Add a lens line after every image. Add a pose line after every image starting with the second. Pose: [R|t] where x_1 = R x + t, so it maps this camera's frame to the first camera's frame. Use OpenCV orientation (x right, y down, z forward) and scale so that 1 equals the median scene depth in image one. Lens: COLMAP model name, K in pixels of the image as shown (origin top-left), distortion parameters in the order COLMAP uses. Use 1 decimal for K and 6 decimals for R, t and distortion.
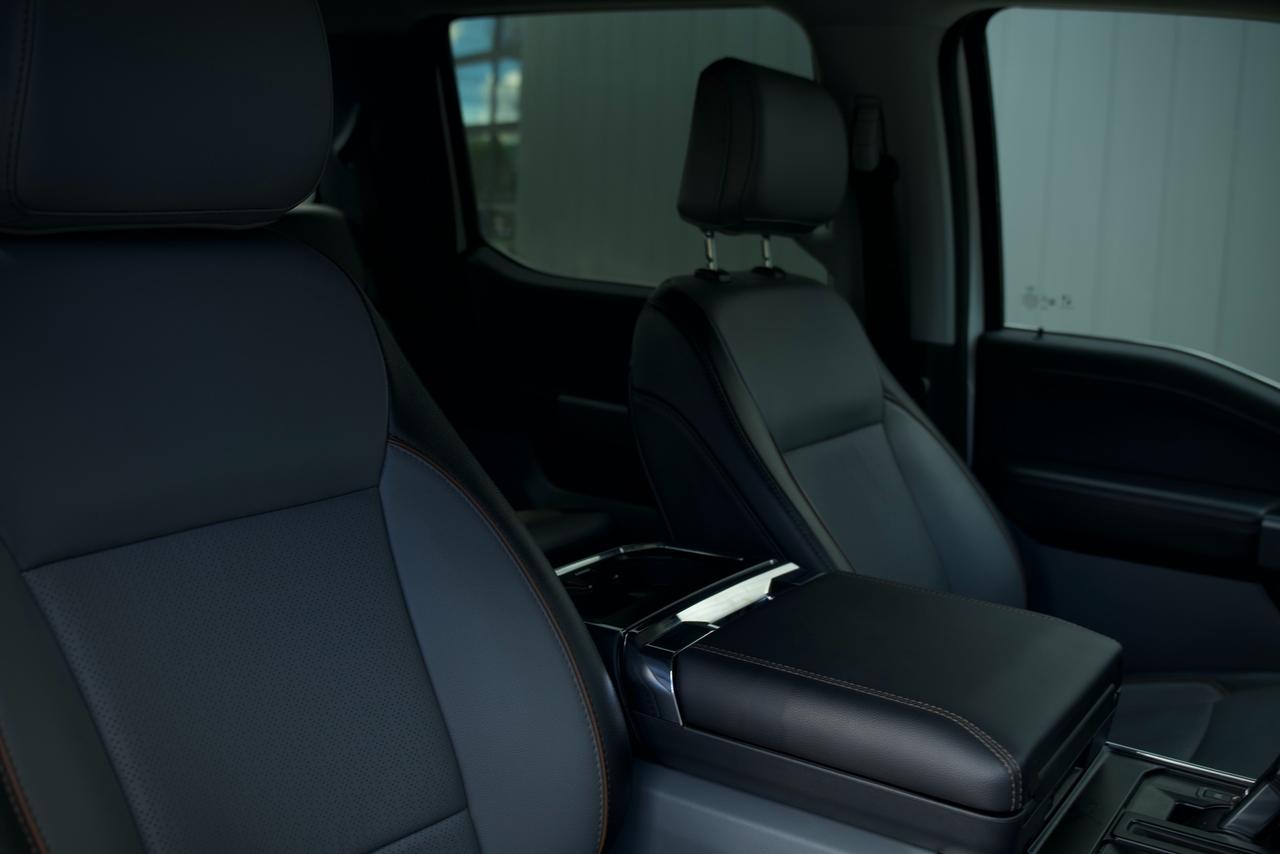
lens RADIAL K [[1337.0, 0, 646.9], [0, 1337.0, 447.0], [0, 0, 1]] dist [-0.156231, 0.140754]
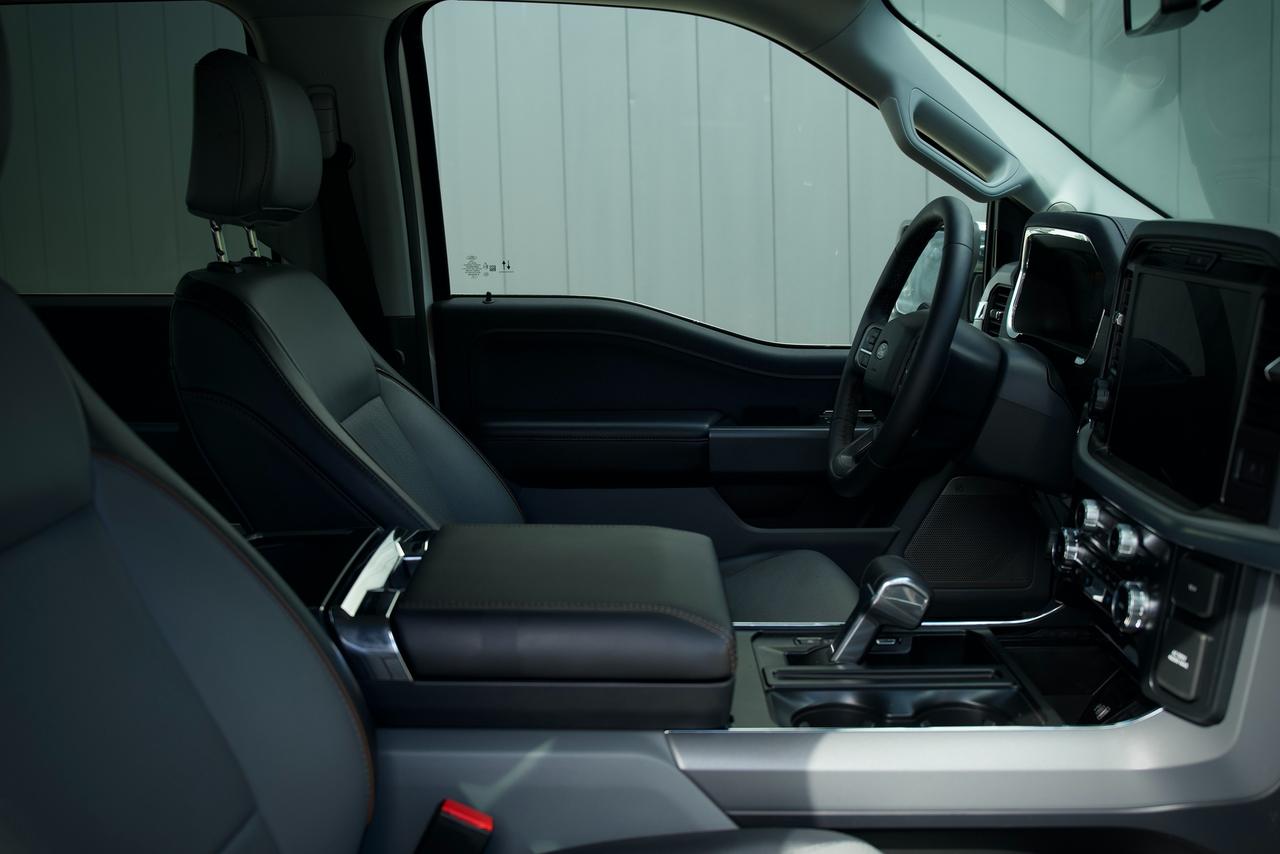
lens RADIAL K [[1337.0, 0, 646.9], [0, 1337.0, 447.0], [0, 0, 1]] dist [-0.156231, 0.140754]
pose [[0.830208, -0.144420, 0.538422, -0.223026], [0.138407, 0.989016, 0.051868, -0.002296], [-0.539999, 0.031460, 0.841078, -0.000756]]
